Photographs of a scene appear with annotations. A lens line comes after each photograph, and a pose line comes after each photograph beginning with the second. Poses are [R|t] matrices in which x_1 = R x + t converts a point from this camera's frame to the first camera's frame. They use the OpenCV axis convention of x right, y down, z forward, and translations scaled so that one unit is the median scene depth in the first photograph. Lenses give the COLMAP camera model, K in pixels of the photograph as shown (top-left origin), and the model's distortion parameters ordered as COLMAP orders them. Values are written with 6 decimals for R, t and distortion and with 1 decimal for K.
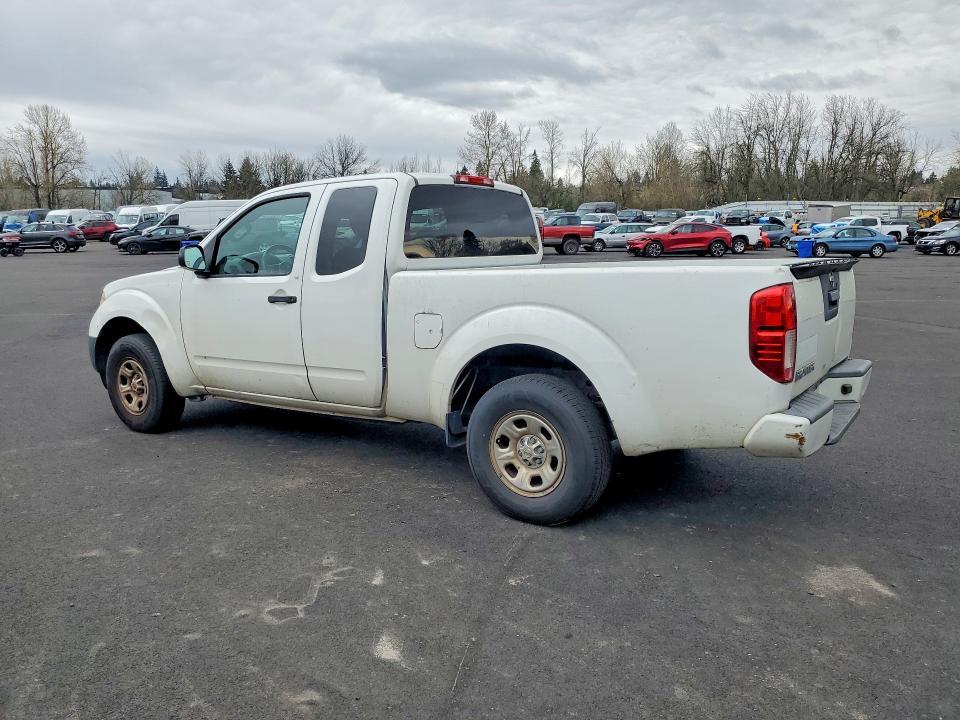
lens RADIAL K [[769.0, 0, 480.5], [0, 769.0, 367.2], [0, 0, 1]] dist [-0.003952, -0.004298]
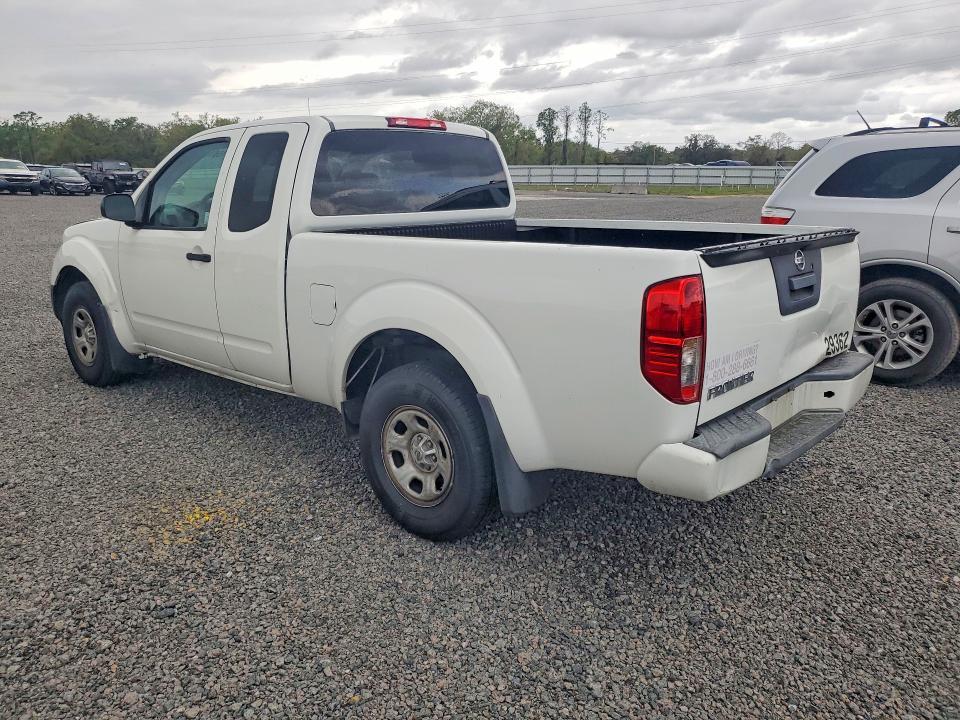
lens RADIAL K [[769.0, 0, 474.3], [0, 769.0, 357.2], [0, 0, 1]] dist [-0.003952, -0.004298]
pose [[0.987782, 0.047248, -0.148510, 0.215149], [-0.035377, 0.996039, 0.081581, -0.059351], [0.151776, -0.075330, 0.985540, 0.154049]]
